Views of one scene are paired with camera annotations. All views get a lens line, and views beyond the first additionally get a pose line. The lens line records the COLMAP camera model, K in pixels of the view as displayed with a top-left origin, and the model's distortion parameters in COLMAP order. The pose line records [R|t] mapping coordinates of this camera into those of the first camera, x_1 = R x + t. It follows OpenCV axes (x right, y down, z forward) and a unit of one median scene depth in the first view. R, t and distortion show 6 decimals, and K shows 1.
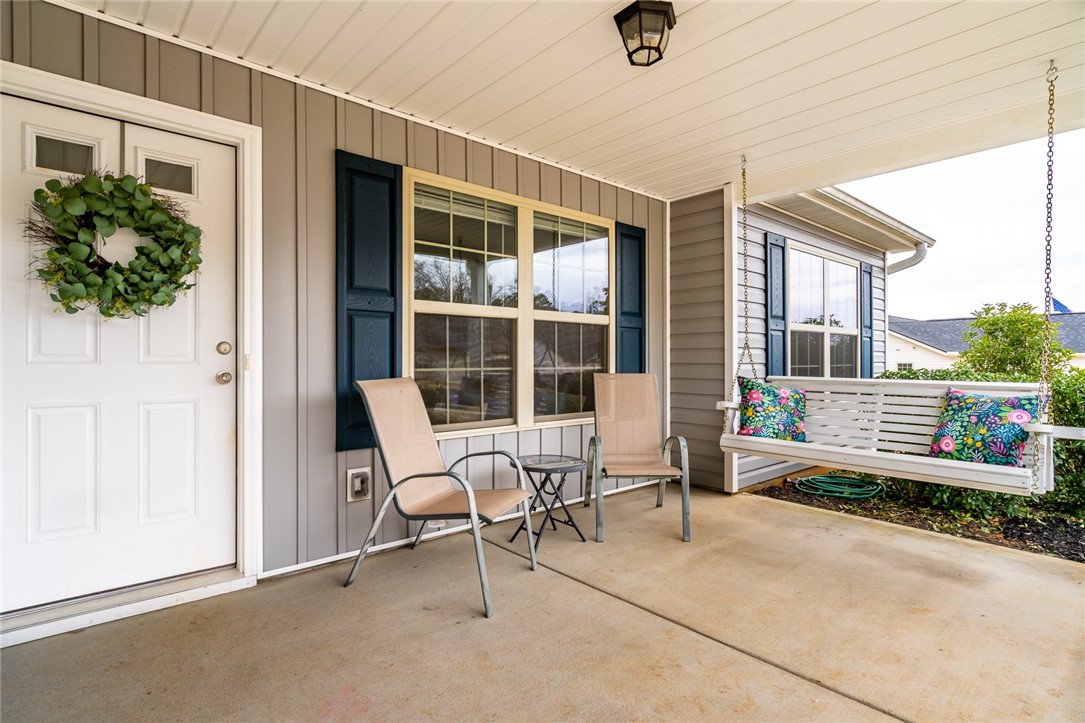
lens RADIAL K [[556.8, 0, 545.1], [0, 556.8, 361.7], [0, 0, 1]] dist [0.000908, 0.002302]
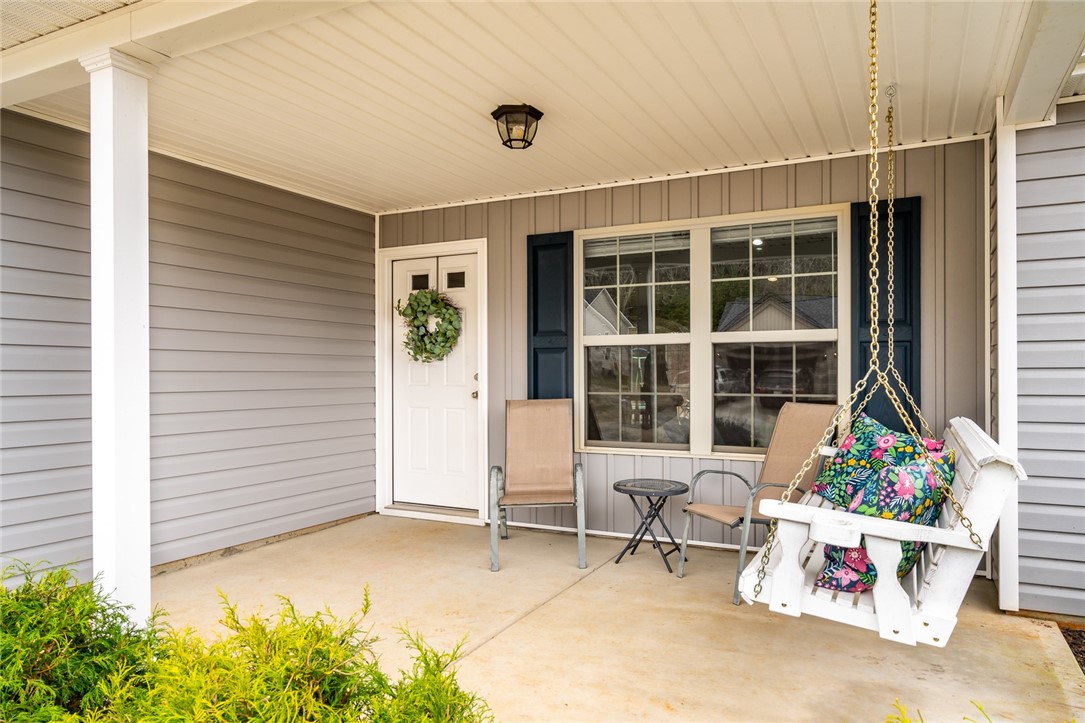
lens RADIAL K [[717.9, 0, 548.7], [0, 717.9, 371.2], [0, 0, 1]] dist [0.007007, -0.001636]
pose [[0.352648, -0.011723, -0.935683, 1.325350], [-0.005803, 0.999875, -0.014715, -0.009935], [0.935738, 0.010619, 0.352535, 0.404721]]
